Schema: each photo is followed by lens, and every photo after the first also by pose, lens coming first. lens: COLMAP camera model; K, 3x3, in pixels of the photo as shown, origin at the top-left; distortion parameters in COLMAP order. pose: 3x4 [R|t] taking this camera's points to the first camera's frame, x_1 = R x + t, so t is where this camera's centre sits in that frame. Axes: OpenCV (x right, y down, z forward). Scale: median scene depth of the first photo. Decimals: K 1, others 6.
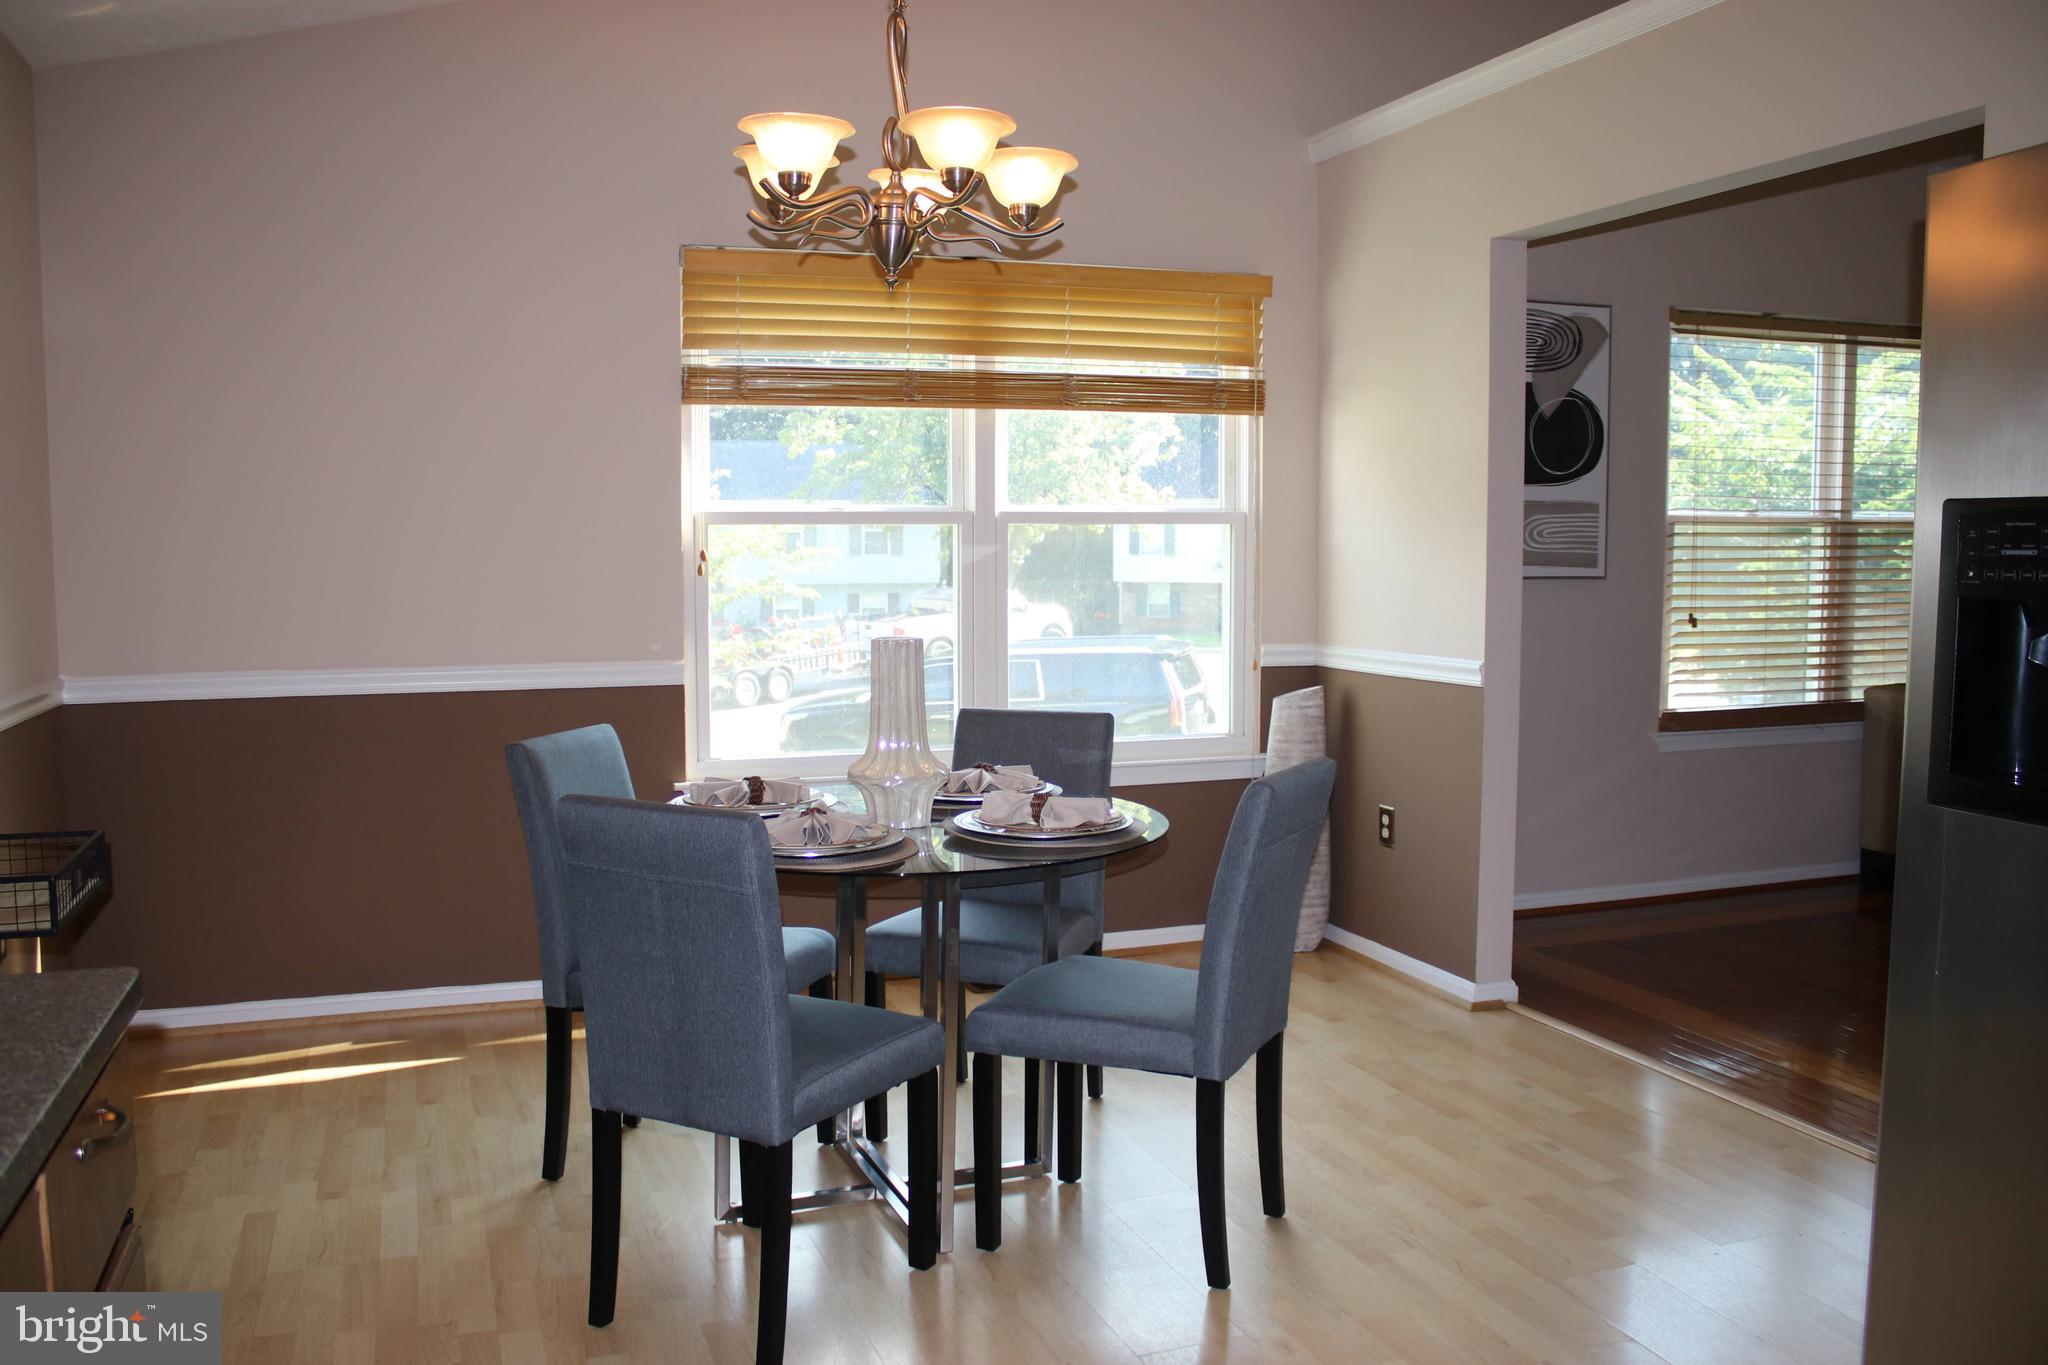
lens RADIAL K [[1720.3, 0, 1022.6], [0, 1720.3, 668.0], [0, 0, 1]] dist [-0.134624, 0.066996]
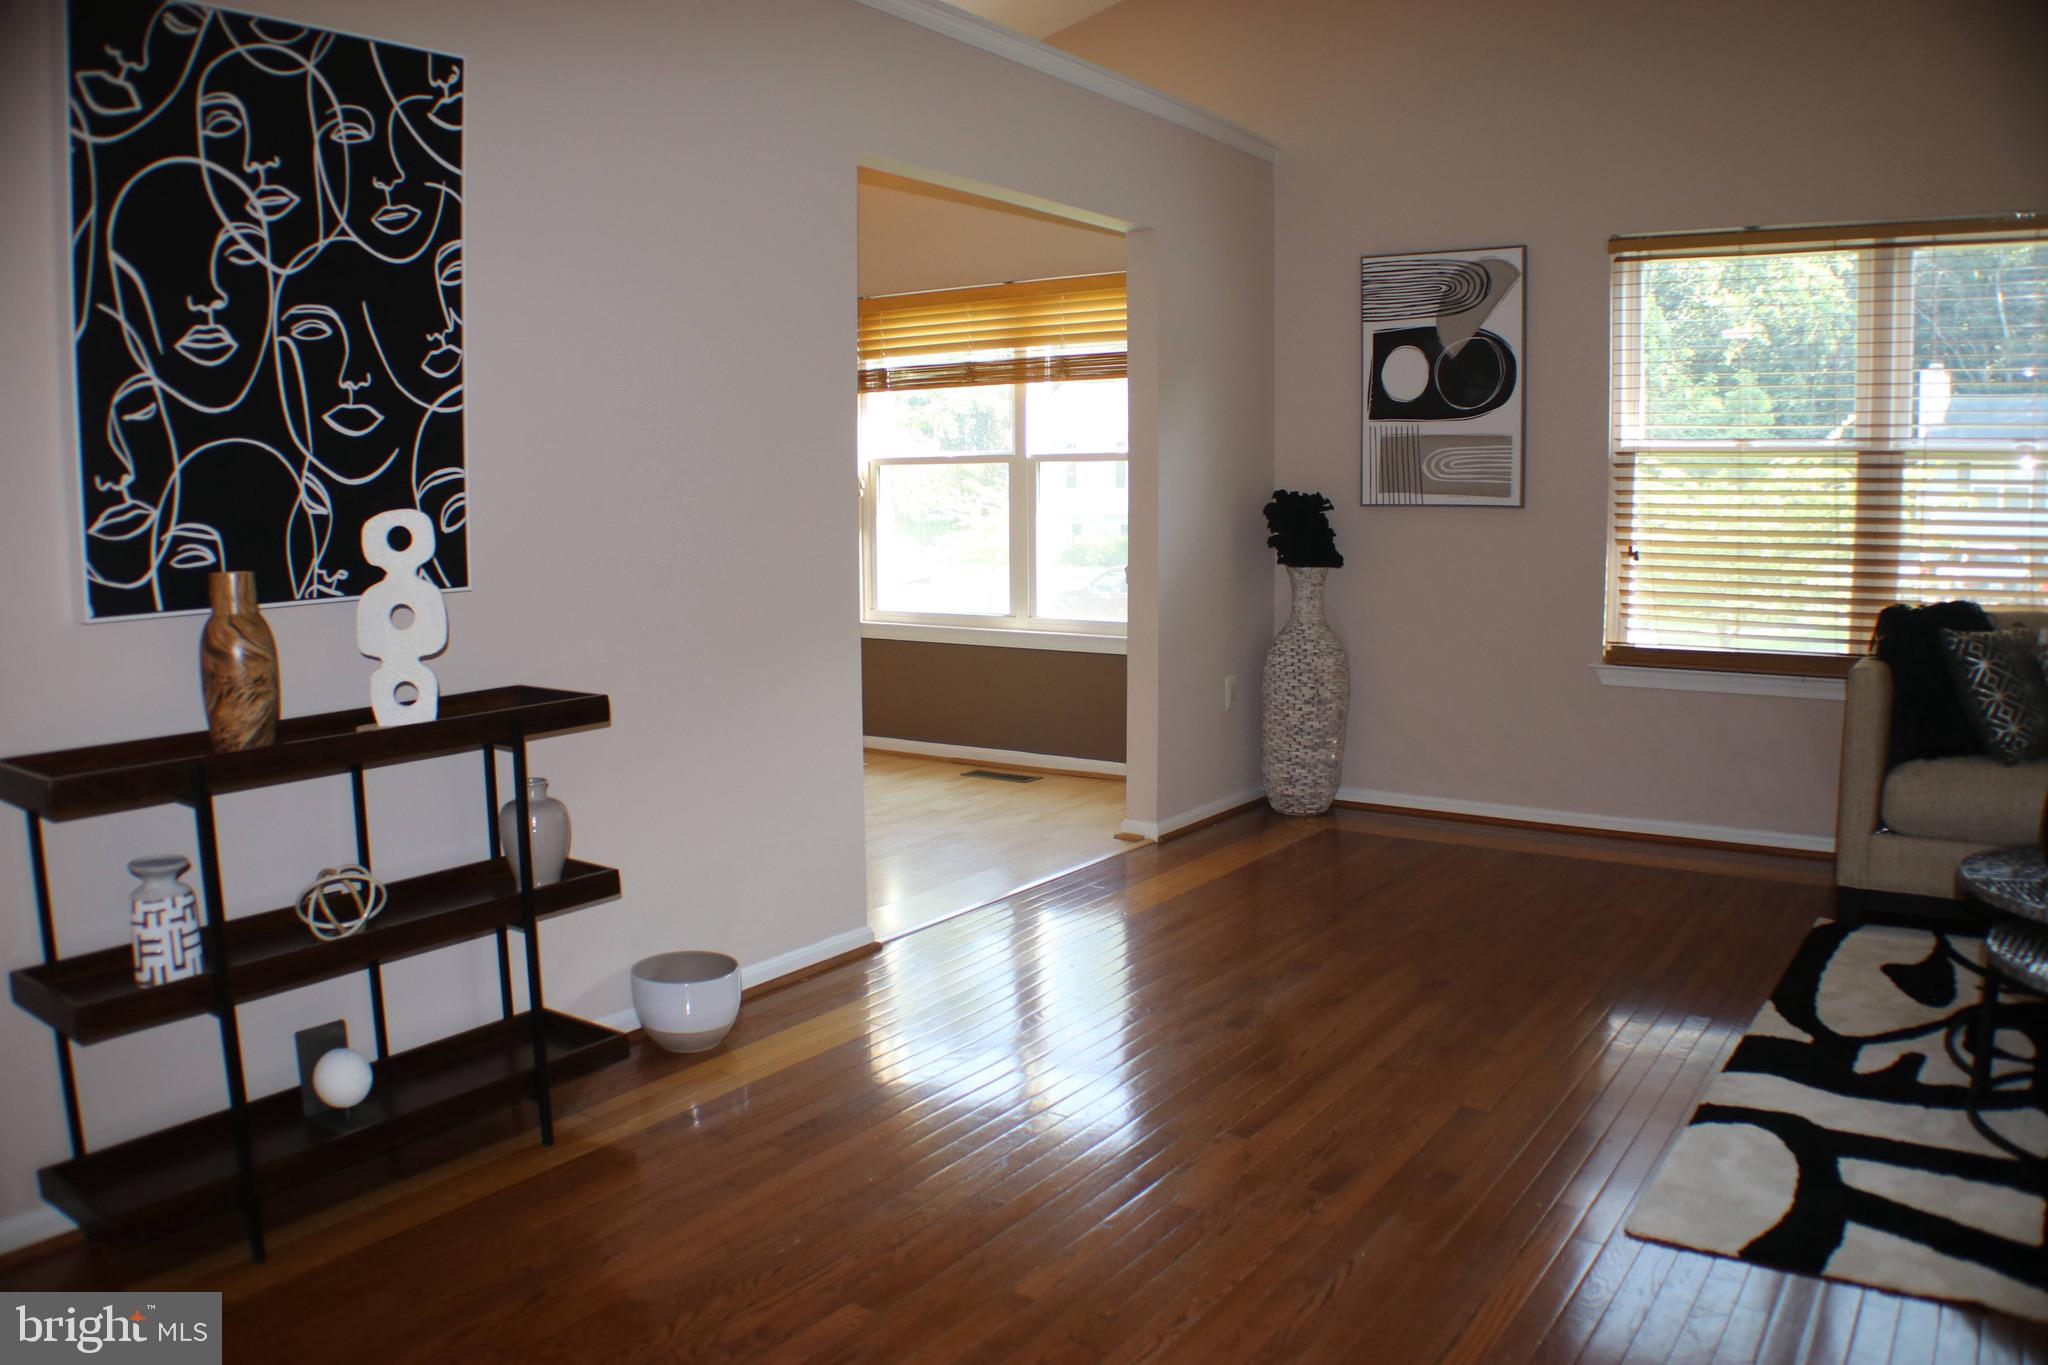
lens RADIAL K [[1589.0, 0, 1011.6], [0, 1589.0, 682.2], [0, 0, 1]] dist [-0.147438, 0.013784]
pose [[0.570813, 0.096205, -0.815425, 0.960904], [-0.062892, 0.995317, 0.073404, 0.003320], [0.818668, 0.009383, 0.574190, 0.193638]]
